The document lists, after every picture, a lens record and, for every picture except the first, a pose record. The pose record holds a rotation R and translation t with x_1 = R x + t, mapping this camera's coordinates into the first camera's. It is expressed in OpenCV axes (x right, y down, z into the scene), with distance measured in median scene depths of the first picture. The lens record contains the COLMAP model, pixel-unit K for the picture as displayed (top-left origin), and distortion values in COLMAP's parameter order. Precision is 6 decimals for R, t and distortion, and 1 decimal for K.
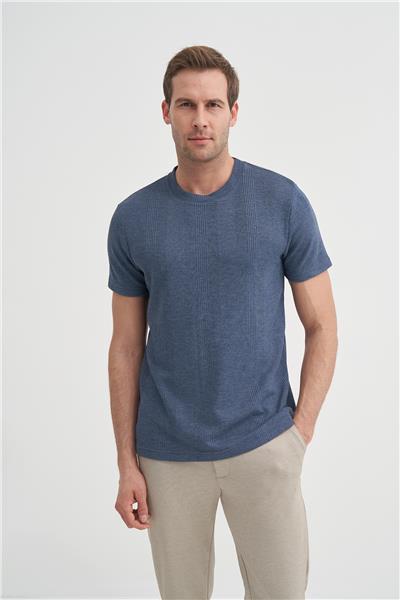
lens RADIAL K [[1177.5, 0, 198.8], [0, 1177.5, 299.7], [0, 0, 1]] dist [-0.200936, 0.000000]
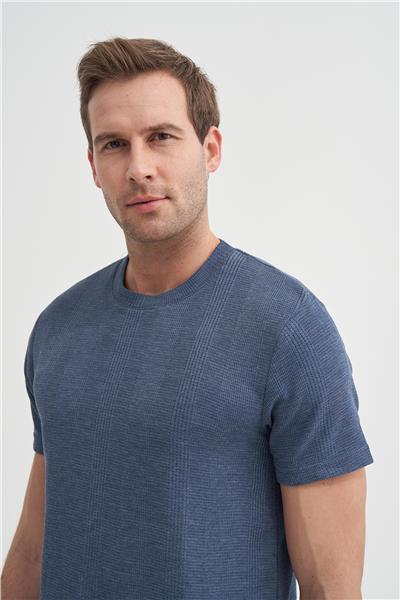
lens RADIAL K [[1177.5, 0, 199.8], [0, 1177.5, 300.6], [0, 0, 1]] dist [-0.200936, 0.000000]
pose [[0.397530, 0.007886, -0.917555, 0.520333], [-0.079138, 0.996532, -0.025721, -0.077668], [0.914170, 0.082838, 0.396776, 0.805332]]
